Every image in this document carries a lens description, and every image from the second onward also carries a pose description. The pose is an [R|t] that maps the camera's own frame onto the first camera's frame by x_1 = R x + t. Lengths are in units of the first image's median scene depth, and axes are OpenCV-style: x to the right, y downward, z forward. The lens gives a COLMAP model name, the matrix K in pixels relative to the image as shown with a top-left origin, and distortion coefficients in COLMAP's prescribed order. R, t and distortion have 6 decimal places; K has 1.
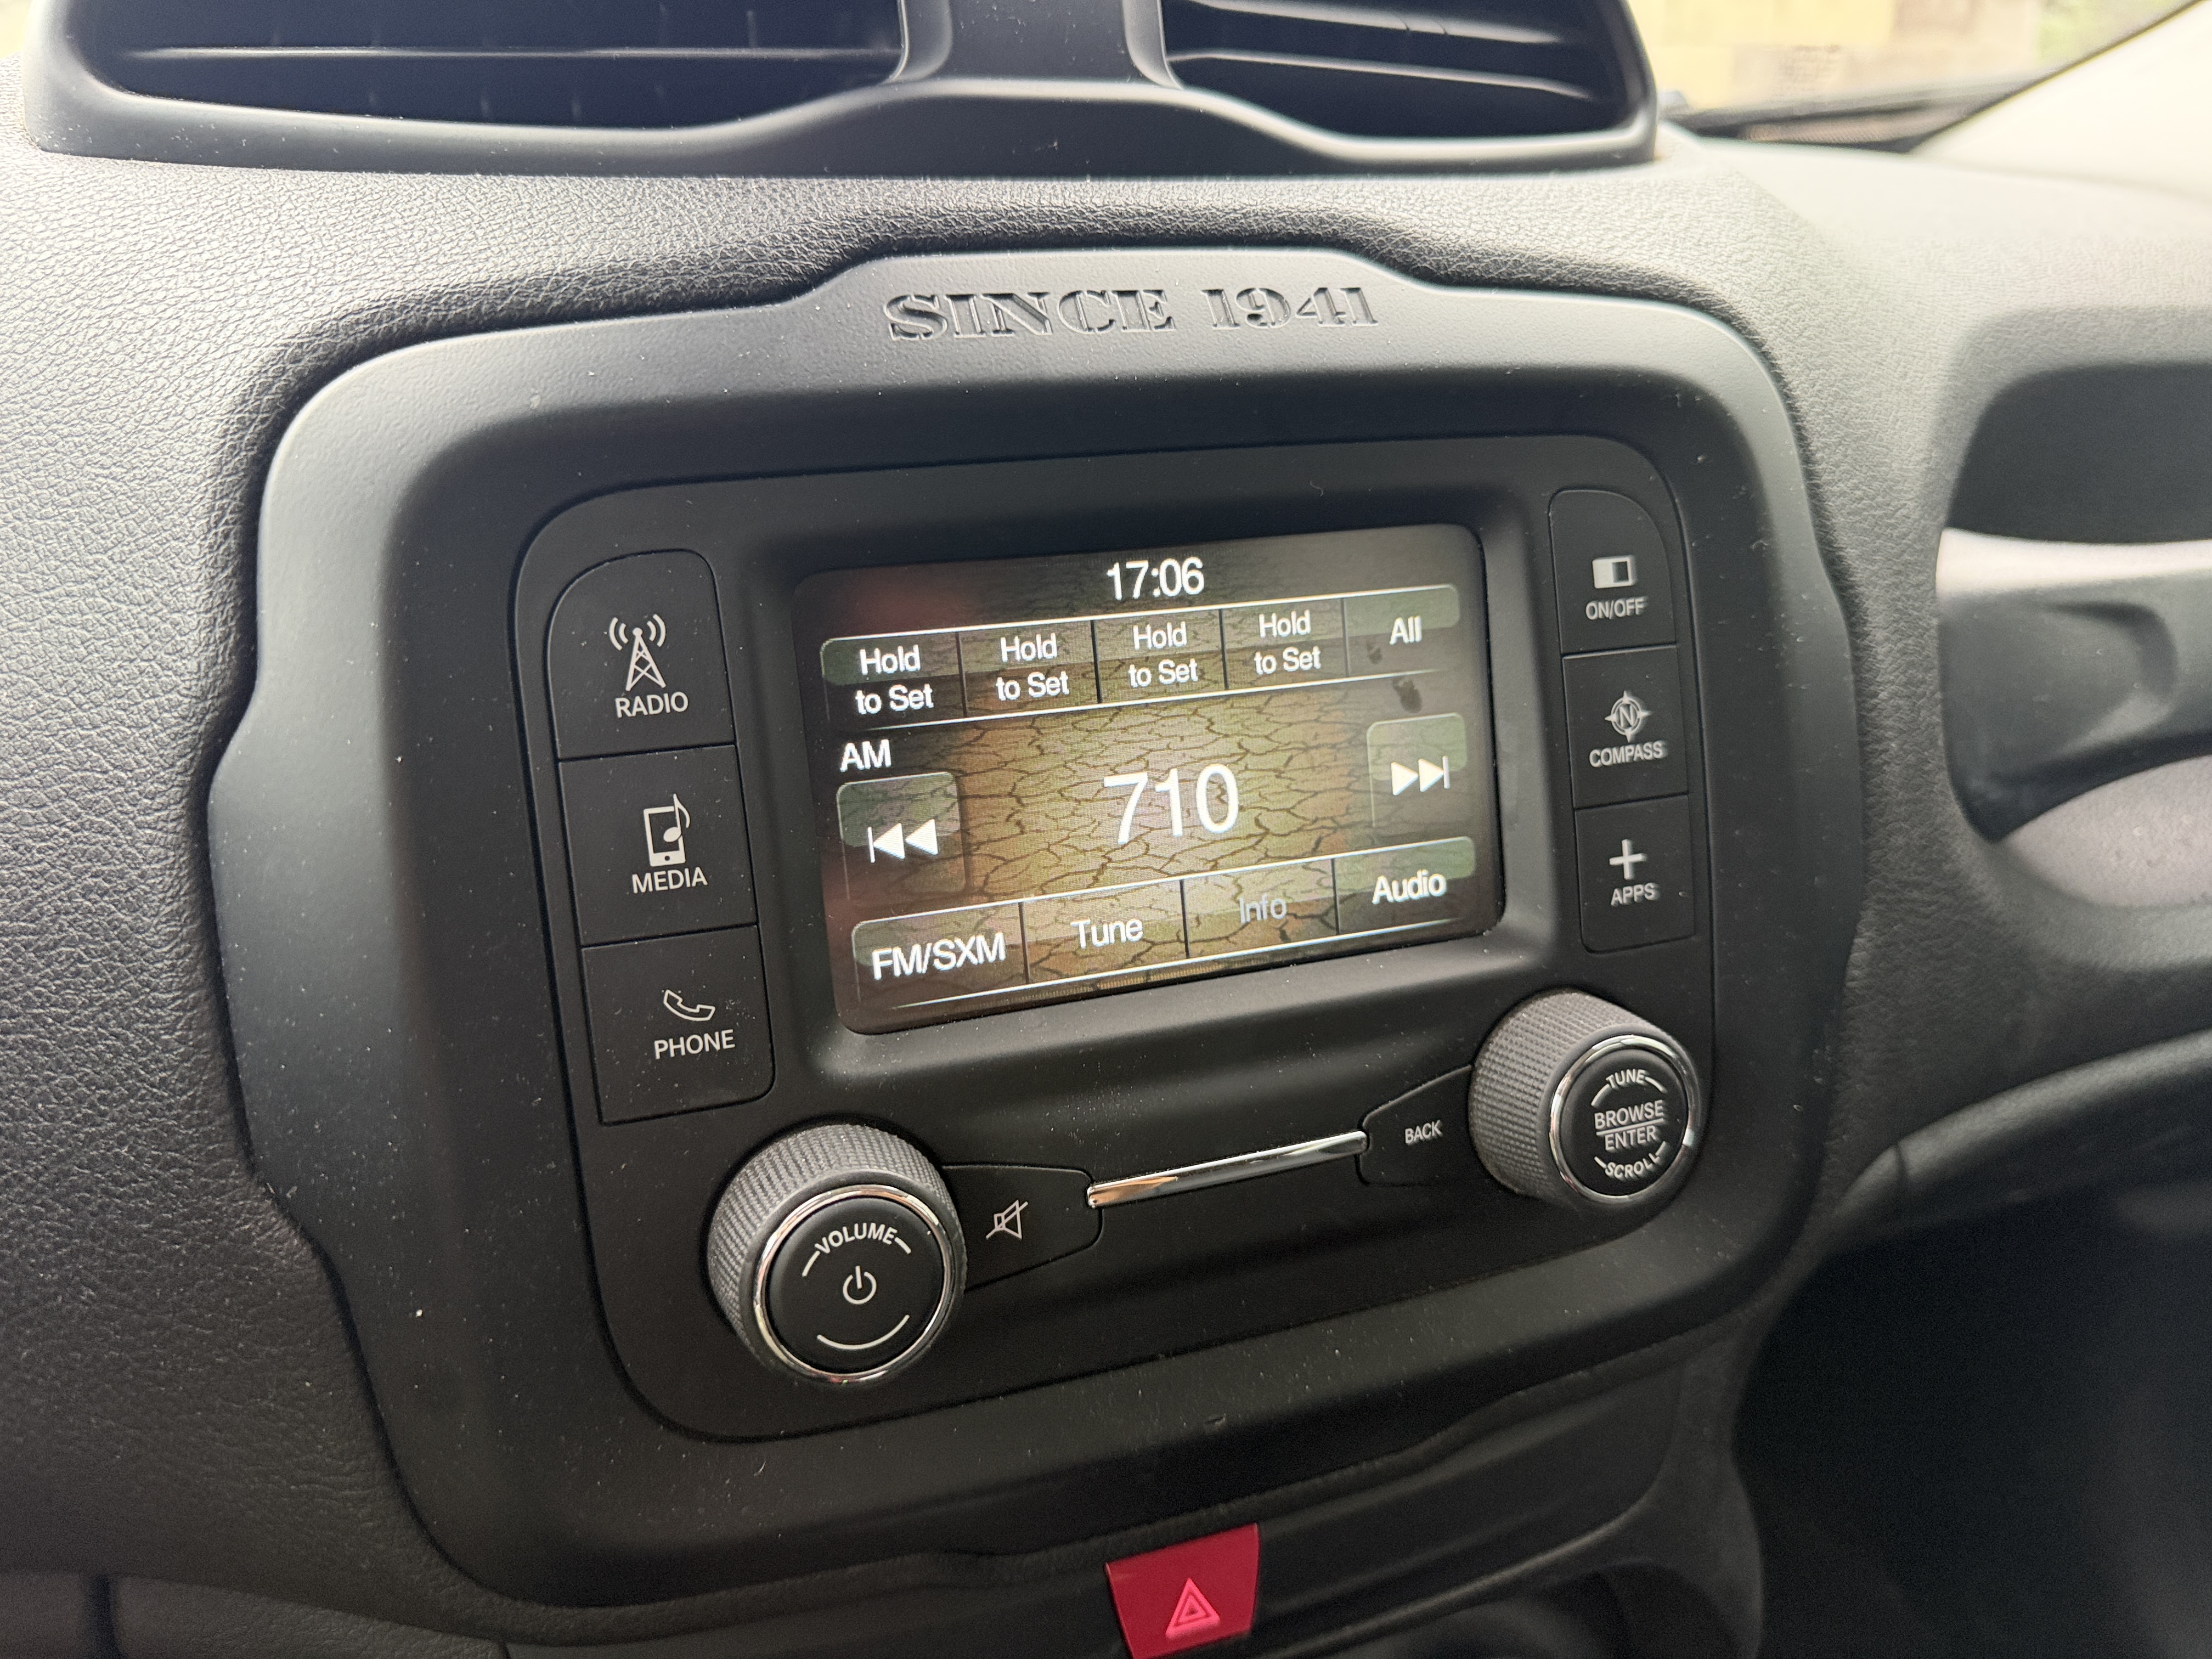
lens RADIAL K [[1587.7, 0, 1119.9], [0, 1587.7, 860.9], [0, 0, 1]] dist [0.051486, -0.068075]
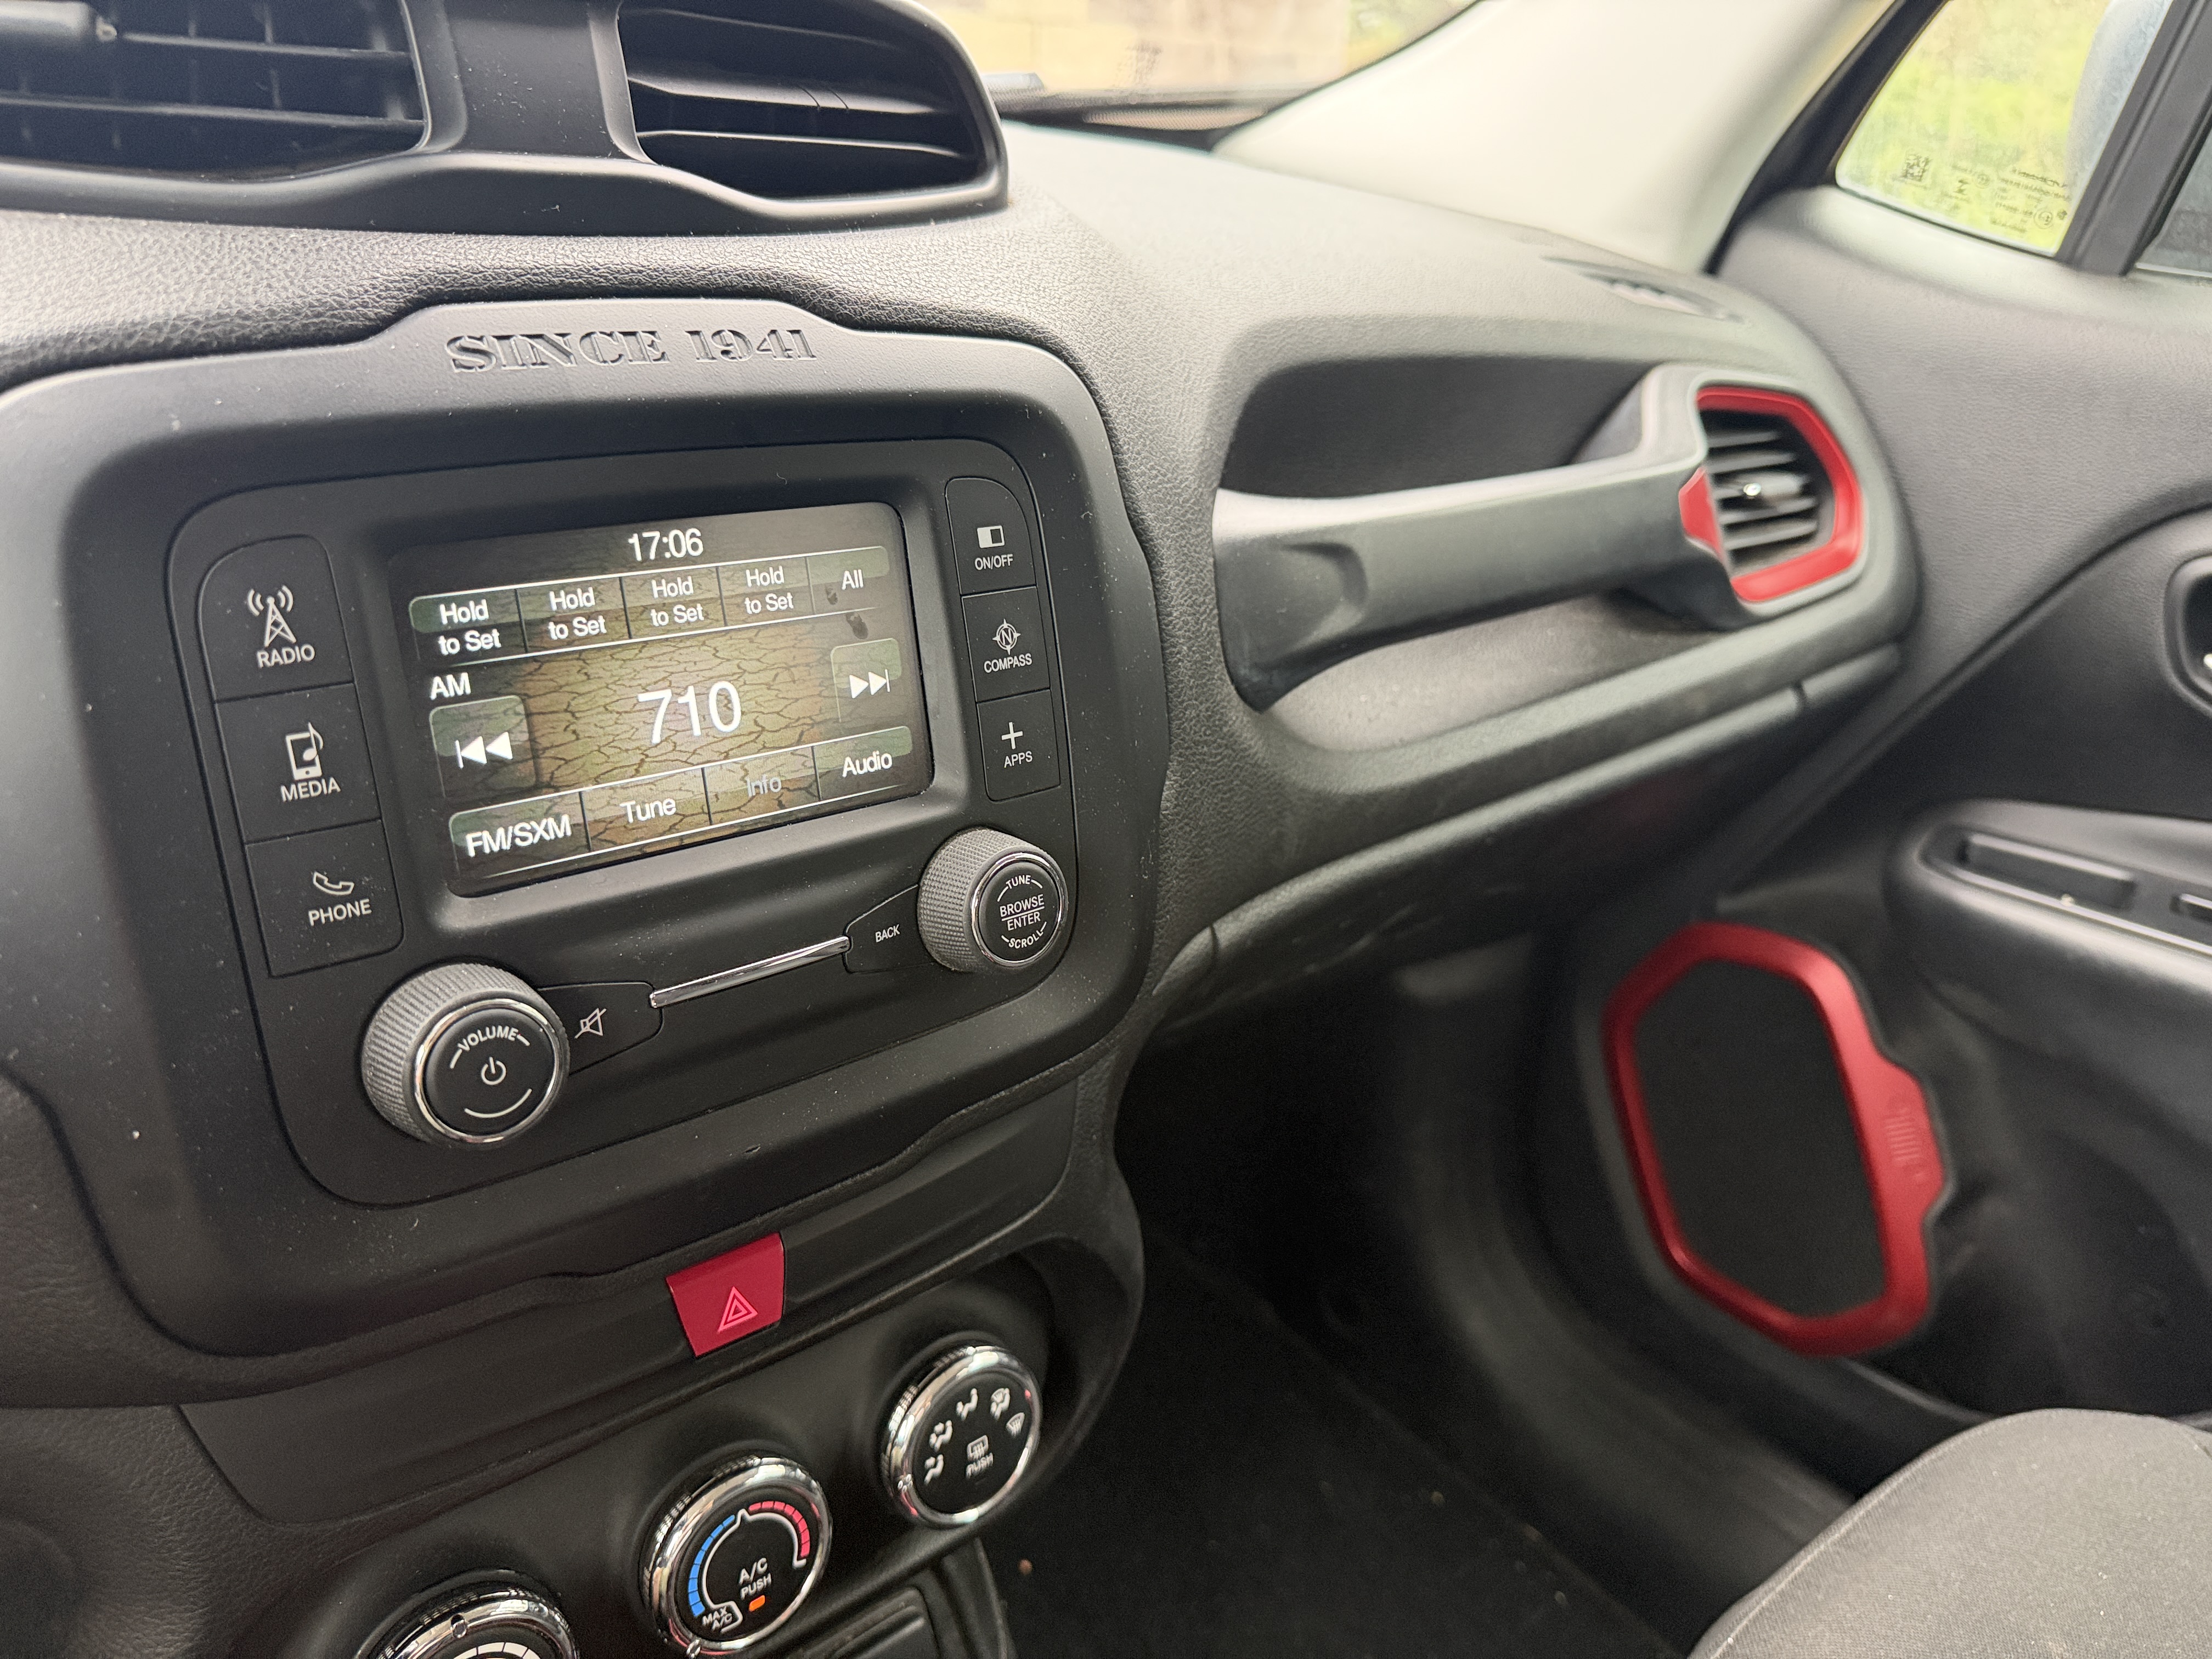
lens RADIAL K [[1587.7, 0, 1063.0], [0, 1587.7, 827.4], [0, 0, 1]] dist [0.051486, -0.068075]
pose [[0.948691, -0.071050, 0.308119, -0.091740], [0.056990, 0.996891, 0.054405, 0.006562], [-0.311027, -0.034054, 0.949791, -0.397962]]
